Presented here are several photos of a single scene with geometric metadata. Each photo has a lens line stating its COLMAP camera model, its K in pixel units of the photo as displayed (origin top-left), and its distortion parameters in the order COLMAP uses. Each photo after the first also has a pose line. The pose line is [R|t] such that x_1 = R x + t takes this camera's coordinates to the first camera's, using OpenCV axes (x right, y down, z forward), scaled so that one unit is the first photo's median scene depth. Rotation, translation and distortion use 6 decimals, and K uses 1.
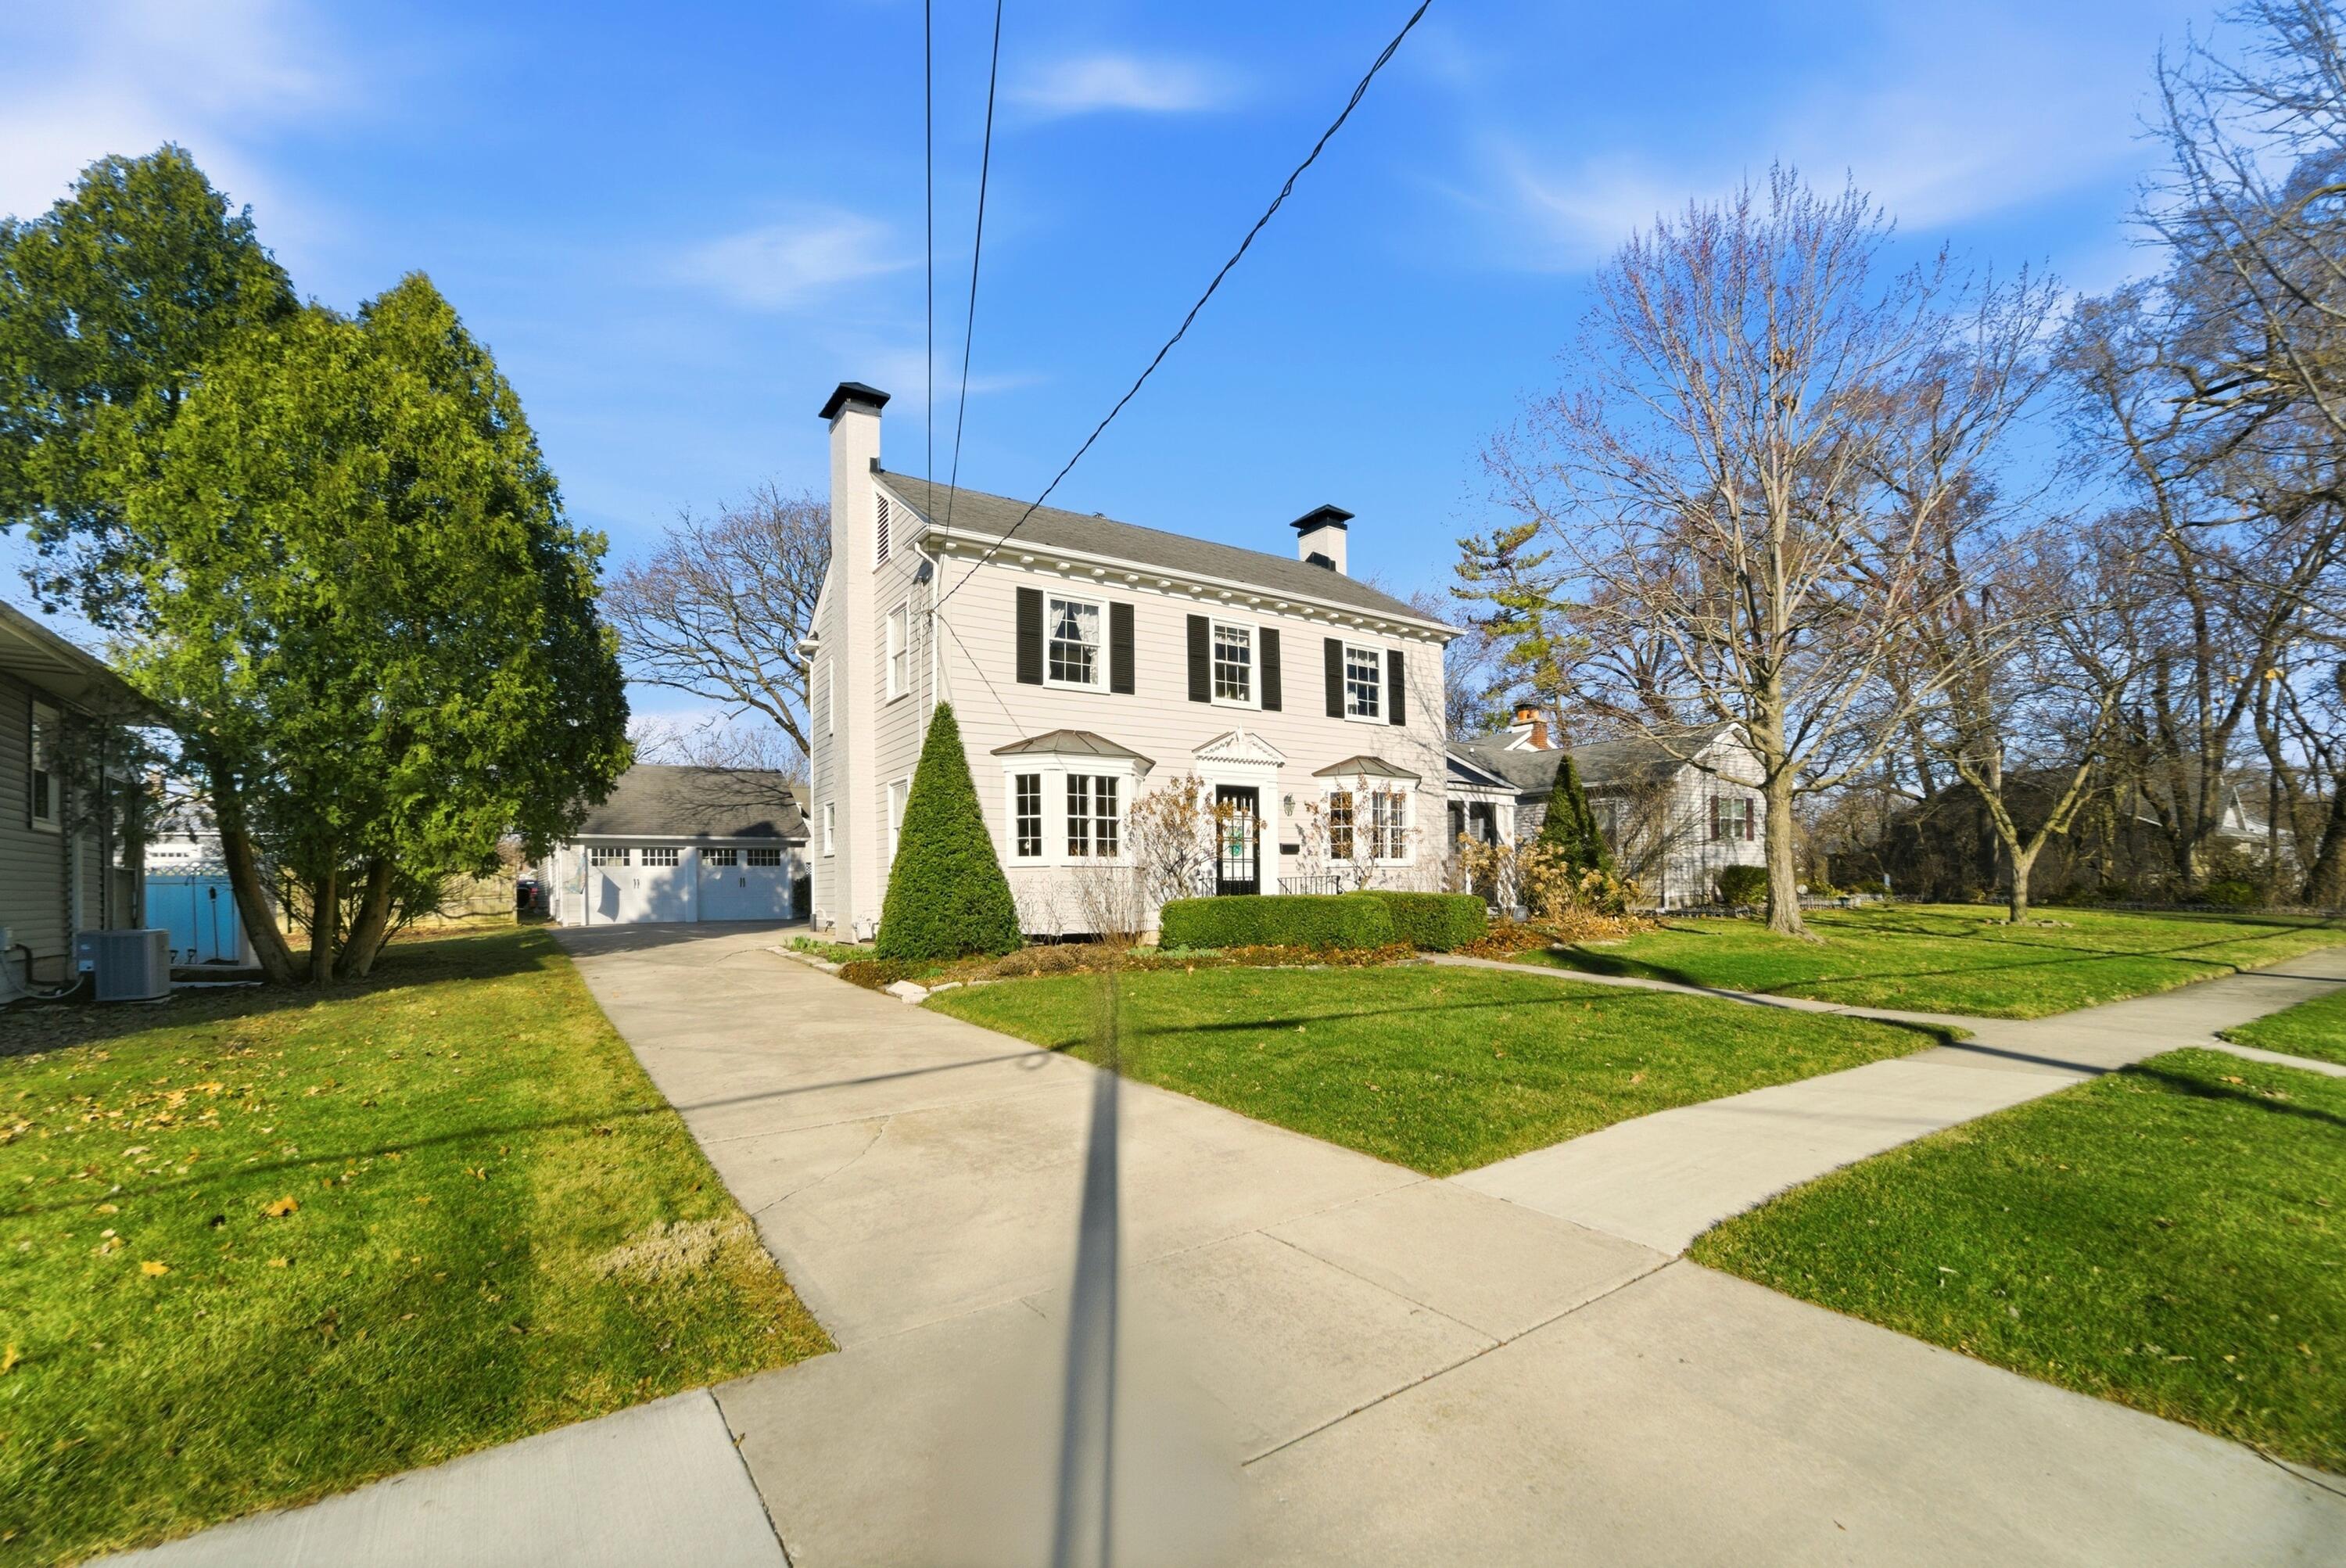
lens RADIAL K [[942.6, 0, 1150.1], [0, 942.6, 858.2], [0, 0, 1]] dist [0.001345, 0.000159]
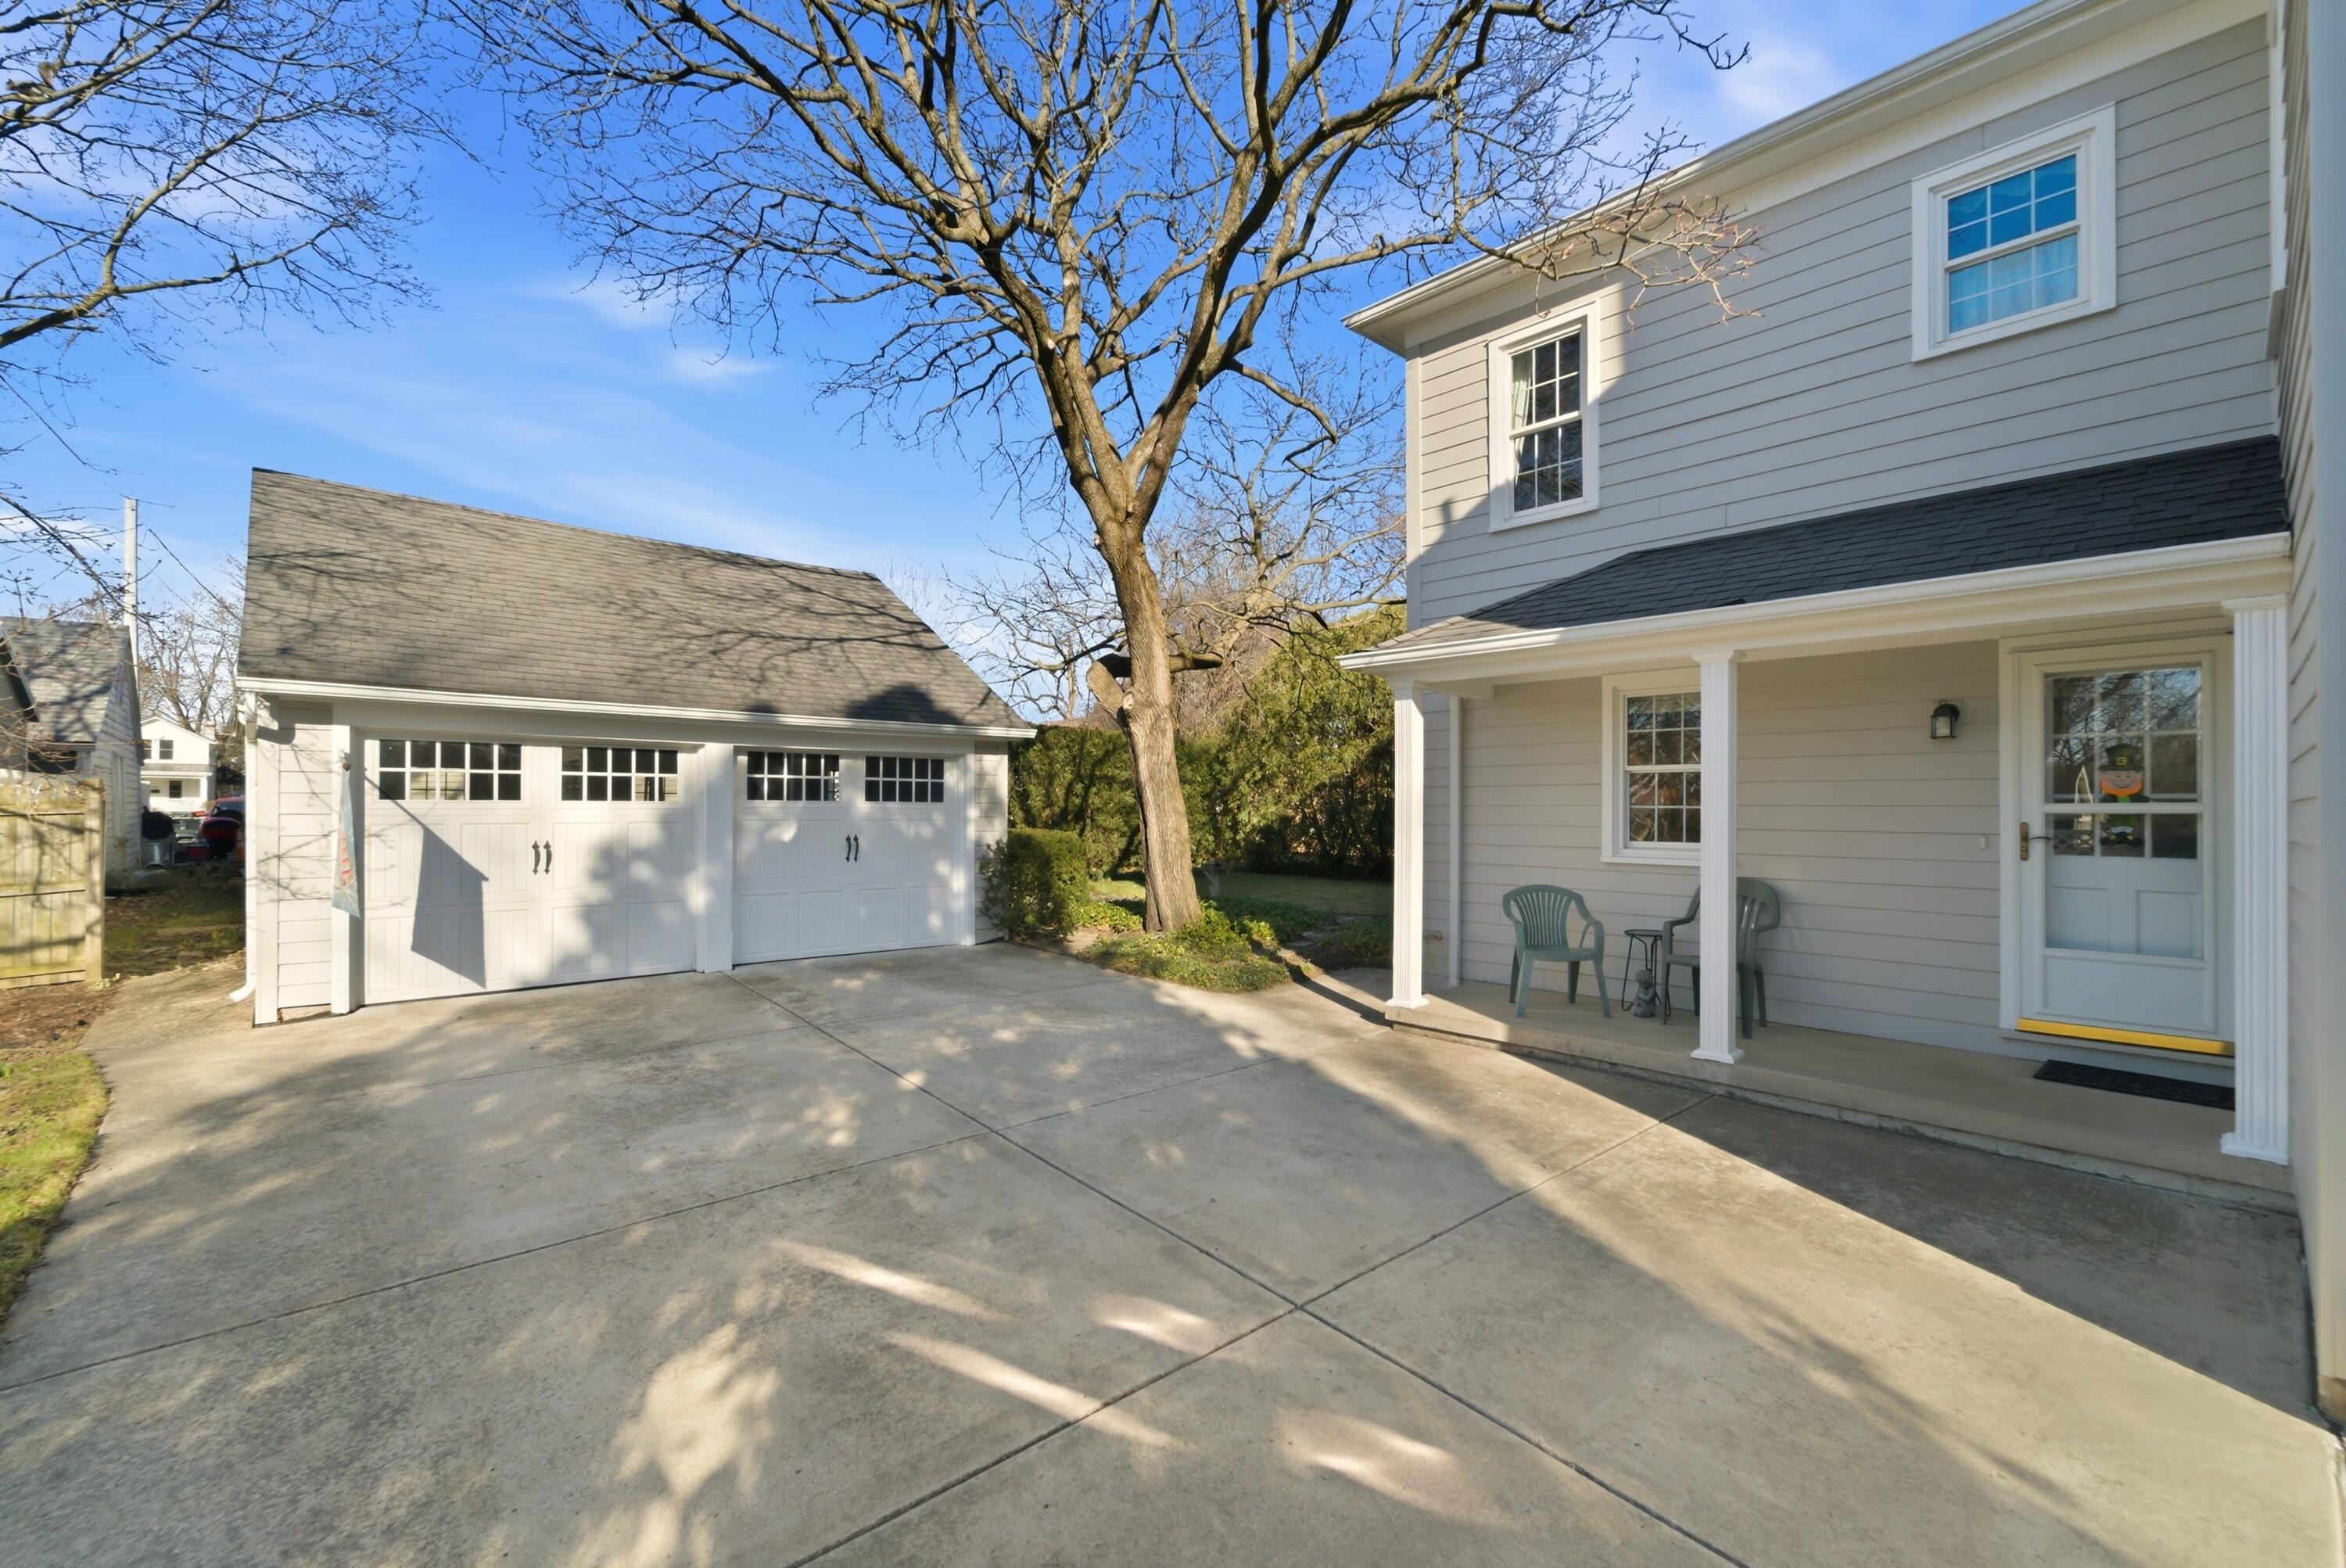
lens RADIAL K [[942.6, 0, 1180.0], [0, 942.6, 785.4], [0, 0, 1]] dist [0.001345, 0.000159]
pose [[0.984888, 0.021768, 0.171820, -0.385095], [-0.022756, 0.999734, 0.003784, -0.002772], [-0.171692, -0.007637, 0.985121, 0.647474]]
